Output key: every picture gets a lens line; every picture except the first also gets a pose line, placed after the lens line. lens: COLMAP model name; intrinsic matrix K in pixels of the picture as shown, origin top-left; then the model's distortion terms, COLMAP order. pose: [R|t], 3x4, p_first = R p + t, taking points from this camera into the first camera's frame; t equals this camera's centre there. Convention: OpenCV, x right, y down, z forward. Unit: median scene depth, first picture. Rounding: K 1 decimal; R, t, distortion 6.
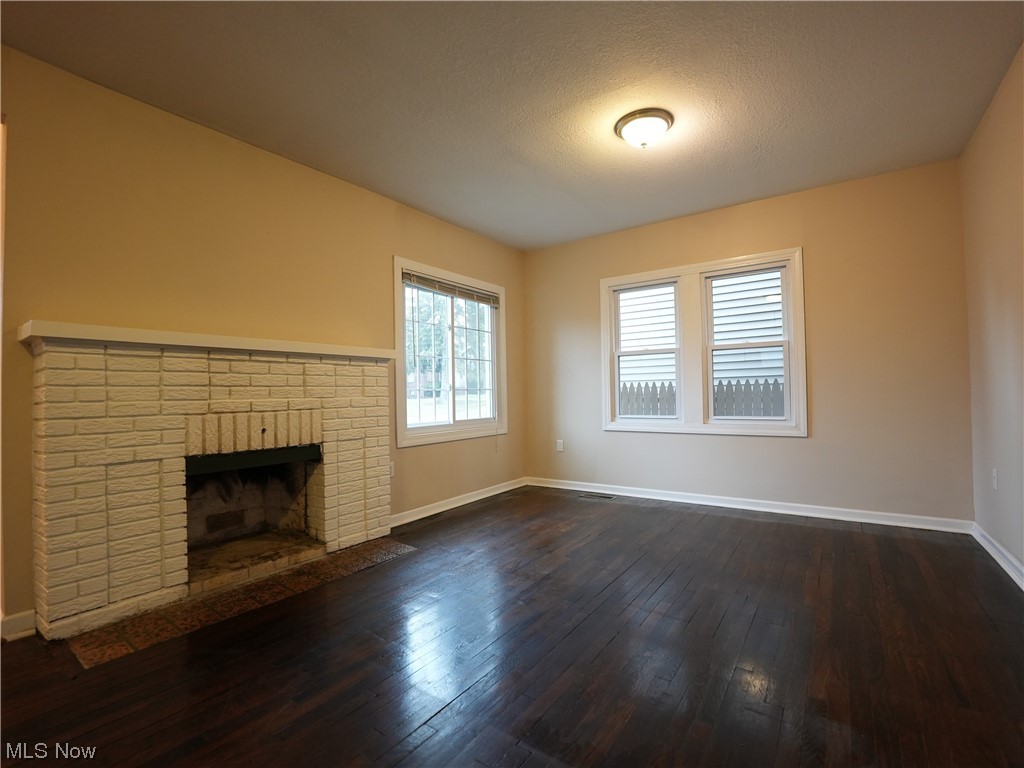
lens RADIAL K [[469.4, 0, 511.1], [0, 469.4, 382.9], [0, 0, 1]] dist [-0.029338, 0.002618]
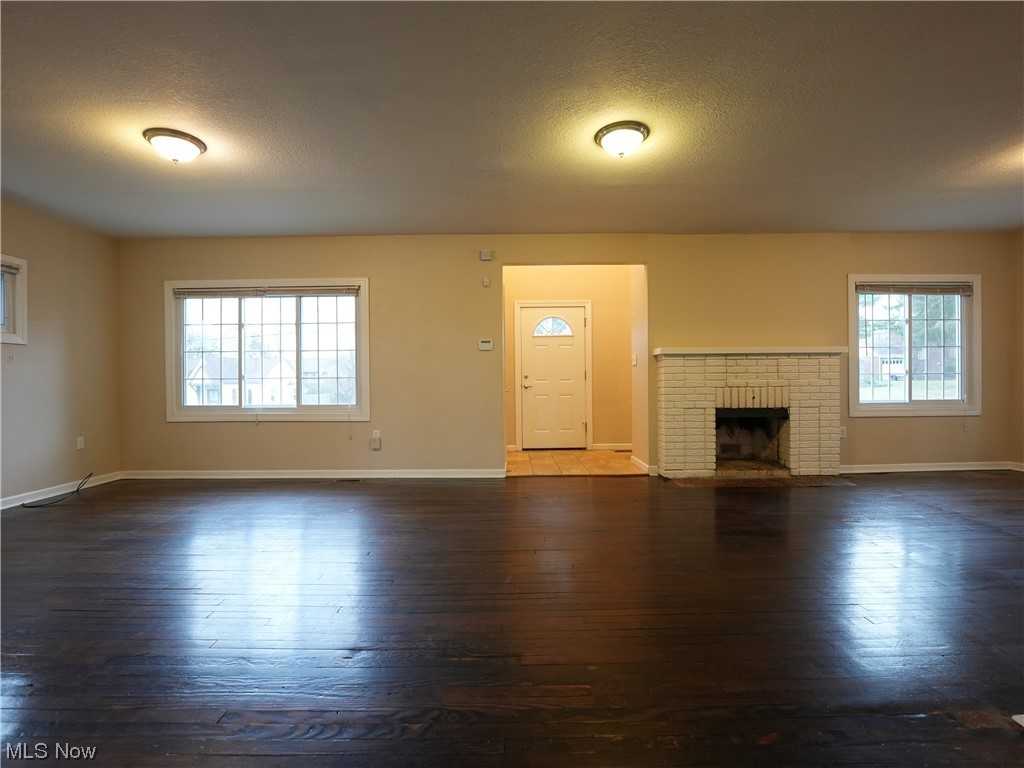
lens RADIAL K [[469.4, 0, 508.3], [0, 469.4, 385.8], [0, 0, 1]] dist [-0.029338, 0.002618]
pose [[0.577869, 0.023338, -0.815796, 0.314189], [0.017015, 0.999029, 0.040632, -0.026394], [0.815952, -0.037361, 0.576911, -0.657058]]
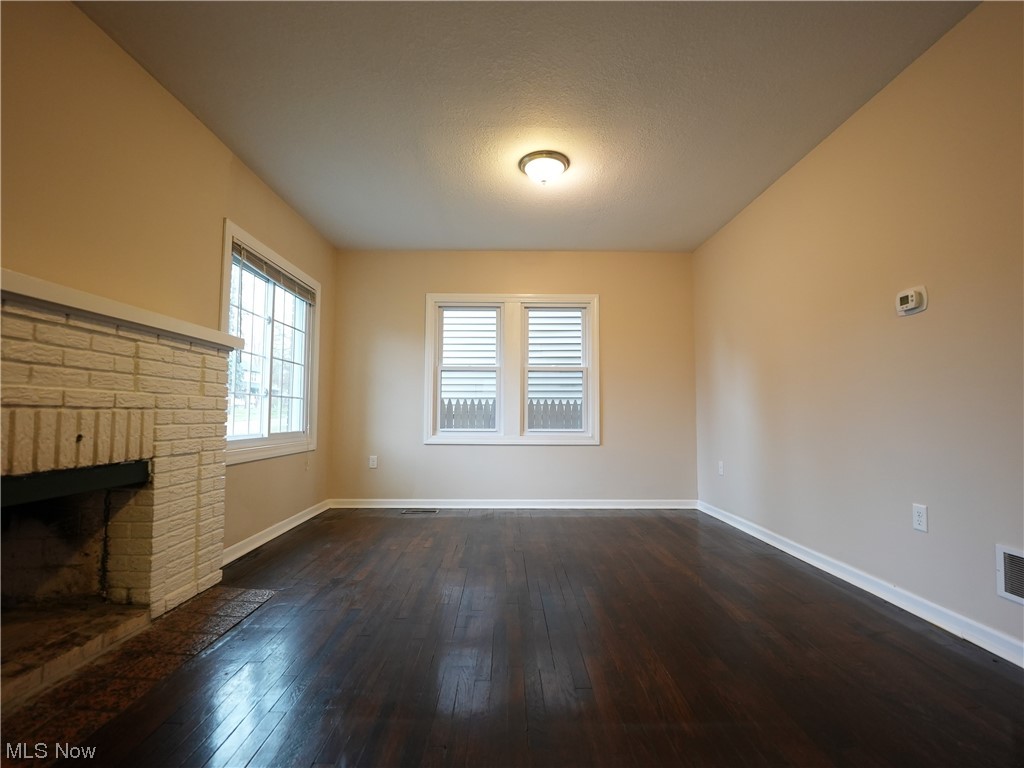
lens RADIAL K [[469.4, 0, 509.2], [0, 469.4, 382.3], [0, 0, 1]] dist [-0.029338, 0.002618]
pose [[0.811113, 0.062246, 0.581568, -0.343123], [-0.031632, 0.997534, -0.062650, 0.038389], [-0.584034, 0.032420, 0.811081, 0.121750]]
